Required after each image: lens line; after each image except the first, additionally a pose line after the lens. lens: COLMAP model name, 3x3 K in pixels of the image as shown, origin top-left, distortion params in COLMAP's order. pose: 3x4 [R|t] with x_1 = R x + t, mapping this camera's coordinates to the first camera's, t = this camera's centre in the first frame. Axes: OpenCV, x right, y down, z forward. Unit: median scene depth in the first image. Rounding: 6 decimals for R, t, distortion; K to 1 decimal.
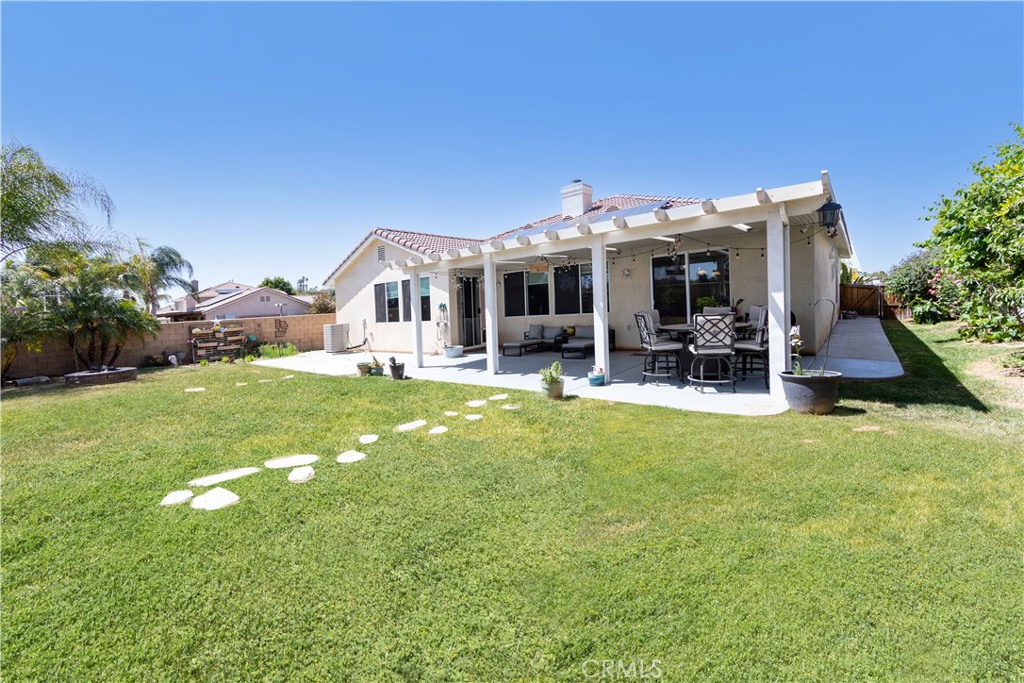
lens RADIAL K [[422.1, 0, 512.0], [0, 422.1, 341.5], [0, 0, 1]] dist [-0.000370, -0.000011]
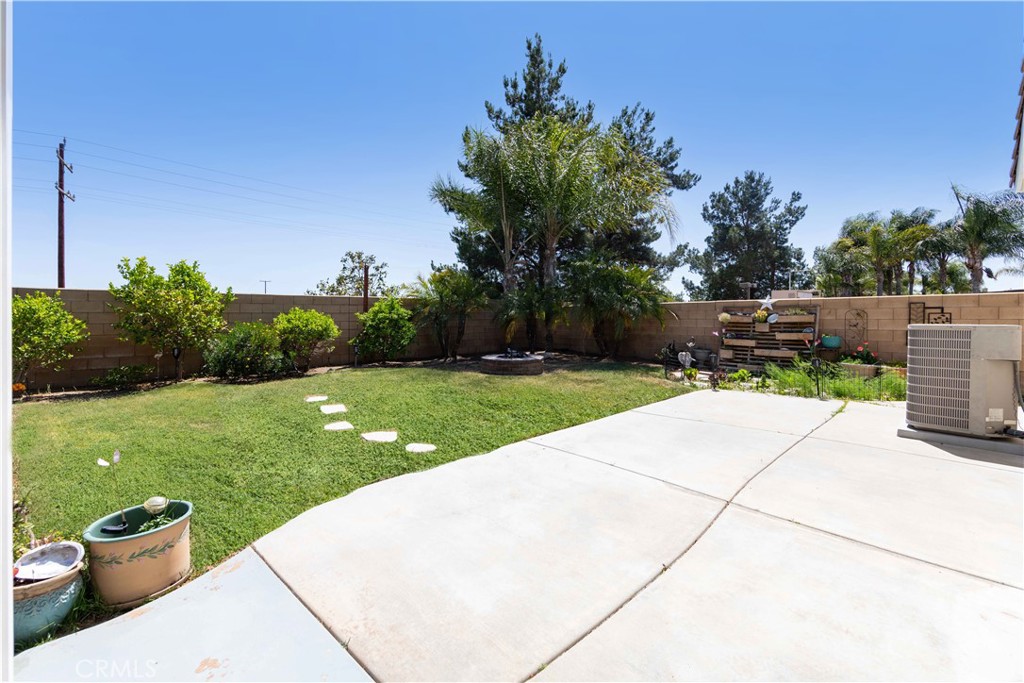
lens RADIAL K [[422.1, 0, 512.0], [0, 422.1, 341.5], [0, 0, 1]] dist [-0.000370, -0.000011]
pose [[-0.122352, 0.122700, -0.984873, -0.124382], [-0.068582, 0.988911, 0.131723, -0.046367], [0.990114, 0.083661, -0.112580, 0.745138]]
